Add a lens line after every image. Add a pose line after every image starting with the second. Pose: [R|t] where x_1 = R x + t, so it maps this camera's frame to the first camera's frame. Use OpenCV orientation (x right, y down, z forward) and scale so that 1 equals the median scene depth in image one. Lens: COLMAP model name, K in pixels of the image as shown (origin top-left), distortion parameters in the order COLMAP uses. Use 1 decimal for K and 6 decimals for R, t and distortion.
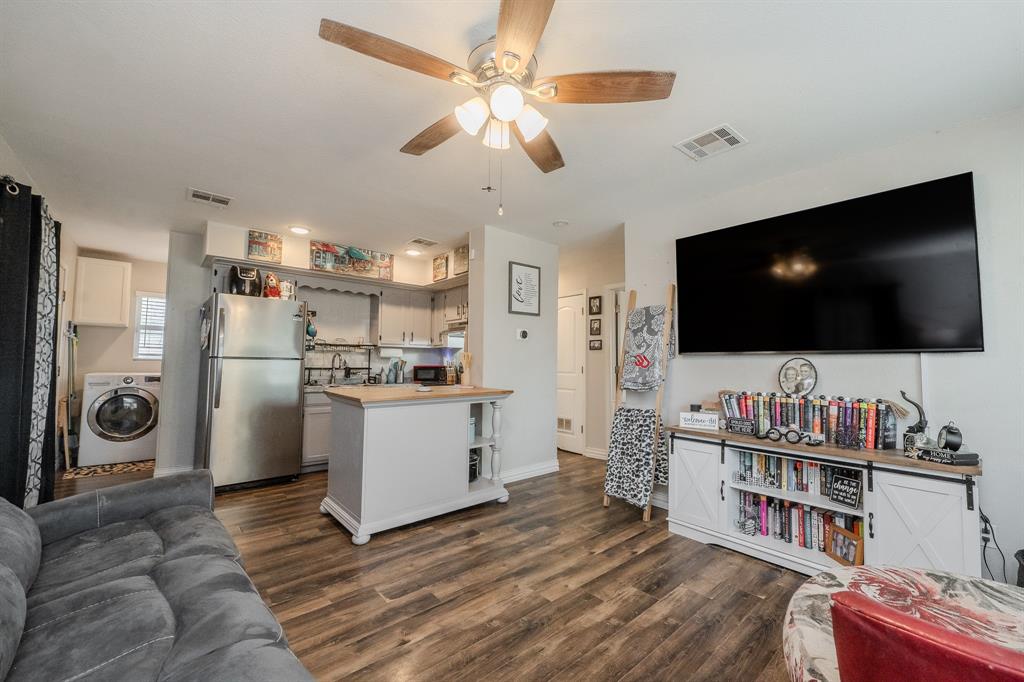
lens RADIAL K [[410.9, 0, 524.3], [0, 410.9, 340.8], [0, 0, 1]] dist [-0.000675, 0.000034]
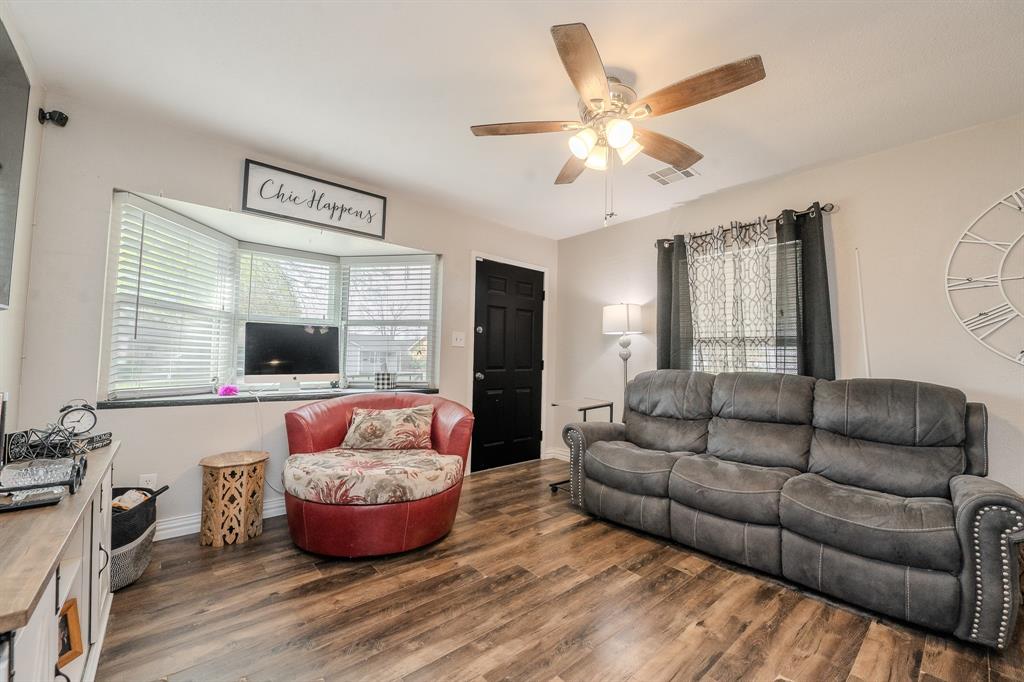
lens RADIAL K [[410.9, 0, 524.3], [0, 410.9, 340.8], [0, 0, 1]] dist [-0.000675, 0.000034]
pose [[-0.999368, -0.035494, 0.001815, 0.098751], [-0.035506, 0.994898, -0.094426, 0.087395], [0.001545, -0.094431, -0.995530, 1.229435]]
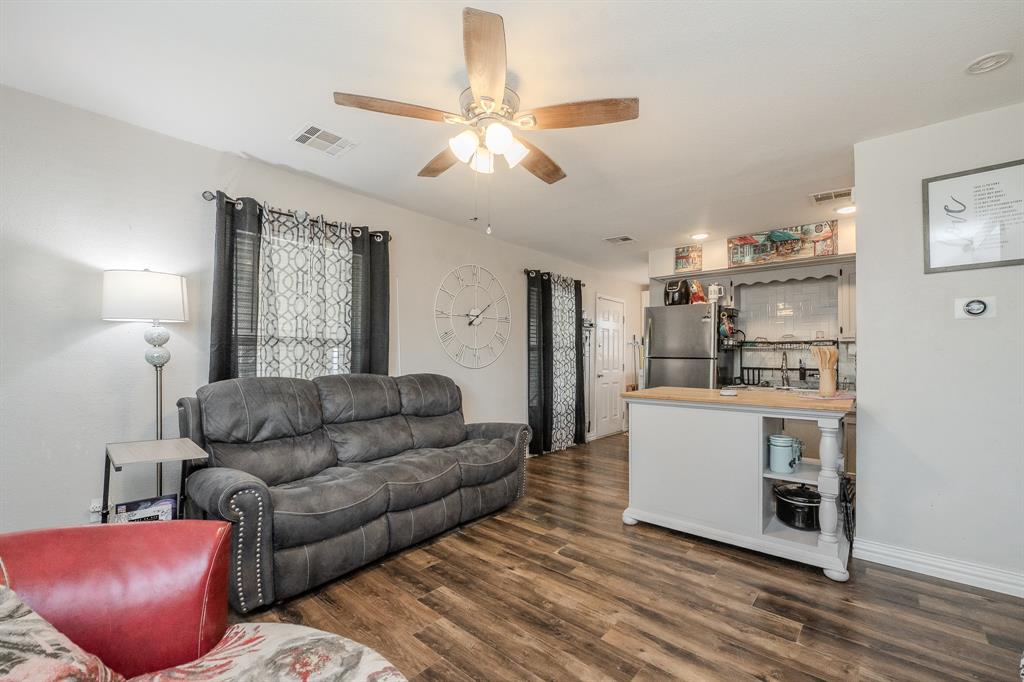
lens RADIAL K [[430.7, 0, 510.2], [0, 430.7, 351.8], [0, 0, 1]] dist [-0.002564, -0.000623]
pose [[0.115243, -0.021404, -0.993107, 0.659444], [0.046305, 0.998797, -0.016153, 0.030521], [0.992258, -0.044124, 0.116095, 0.511711]]
